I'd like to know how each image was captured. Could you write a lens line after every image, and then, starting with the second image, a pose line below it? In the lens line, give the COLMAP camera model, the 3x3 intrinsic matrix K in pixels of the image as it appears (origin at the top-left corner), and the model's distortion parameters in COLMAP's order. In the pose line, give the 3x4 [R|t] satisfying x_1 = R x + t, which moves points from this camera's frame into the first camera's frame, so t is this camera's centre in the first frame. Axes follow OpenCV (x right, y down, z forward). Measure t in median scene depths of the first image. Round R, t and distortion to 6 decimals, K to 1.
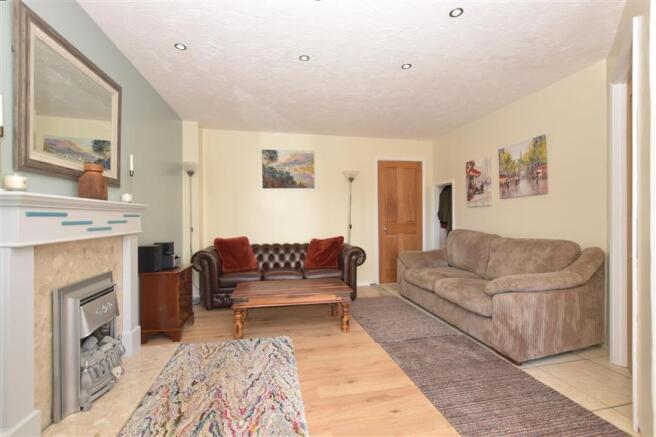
lens RADIAL K [[287.3, 0, 327.4], [0, 287.3, 216.5], [0, 0, 1]] dist [-0.018139, 0.000023]
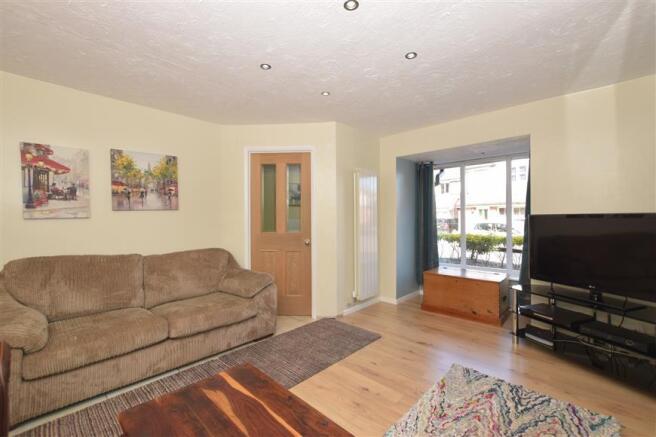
lens RADIAL K [[287.3, 0, 326.3], [0, 287.3, 220.3], [0, 0, 1]] dist [-0.018139, 0.000023]
pose [[-0.571185, 0.006551, 0.820795, -0.427154], [0.008270, 0.999963, -0.002226, -0.029391], [-0.820780, 0.005517, -0.571218, 1.038013]]
